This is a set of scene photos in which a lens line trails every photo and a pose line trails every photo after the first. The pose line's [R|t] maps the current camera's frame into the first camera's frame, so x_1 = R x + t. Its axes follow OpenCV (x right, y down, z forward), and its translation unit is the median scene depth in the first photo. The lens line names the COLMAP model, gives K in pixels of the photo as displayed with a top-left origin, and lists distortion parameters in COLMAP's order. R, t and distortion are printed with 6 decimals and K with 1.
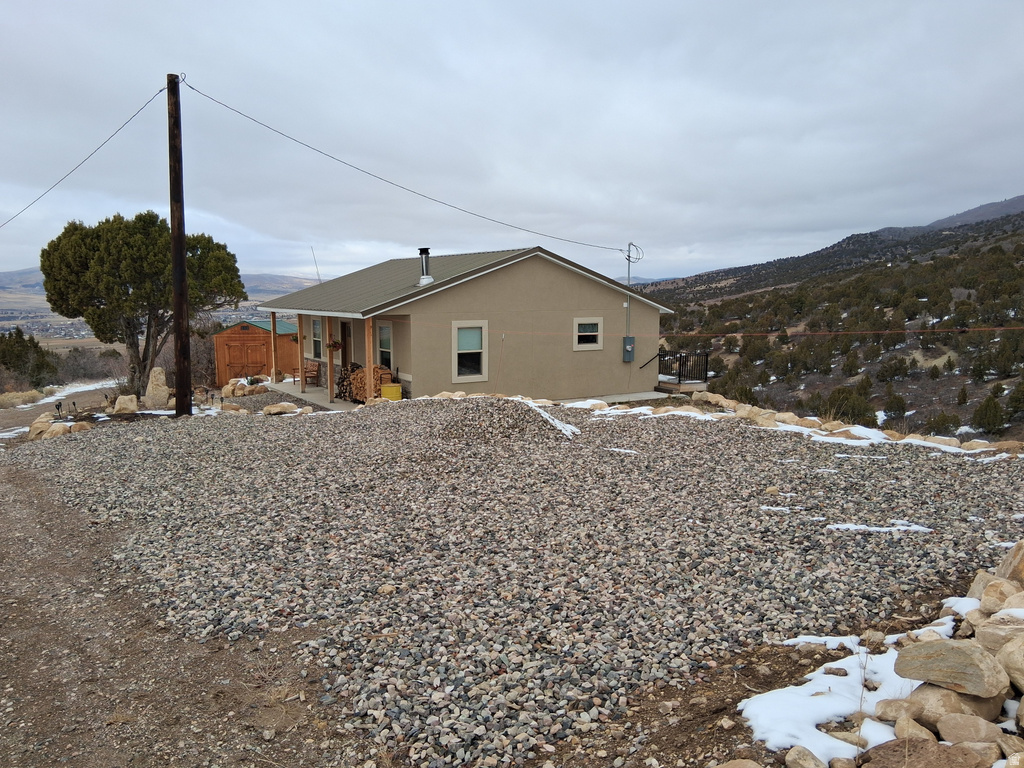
lens RADIAL K [[776.6, 0, 528.9], [0, 776.6, 384.3], [0, 0, 1]] dist [-0.009280, -0.012144]
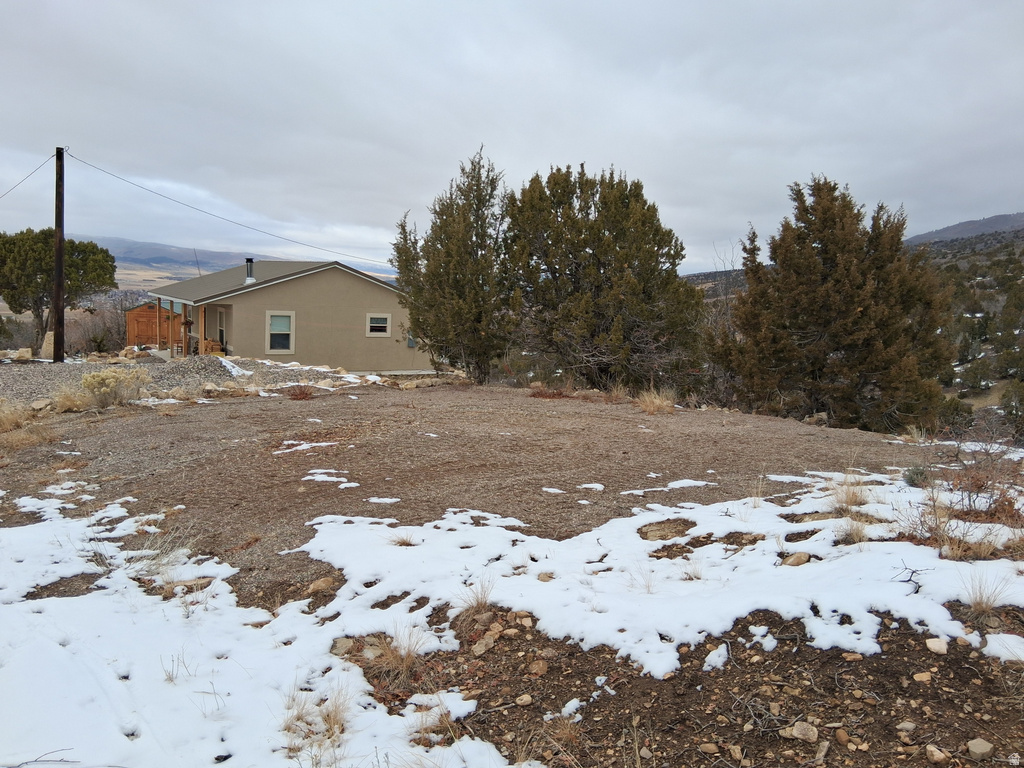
lens RADIAL K [[776.6, 0, 499.1], [0, 776.6, 396.1], [0, 0, 1]] dist [-0.009280, -0.012144]
pose [[0.998603, 0.051814, 0.010316, 0.323466], [-0.052035, 0.998395, 0.022370, 0.021578], [-0.009140, -0.022875, 0.999697, -0.436961]]
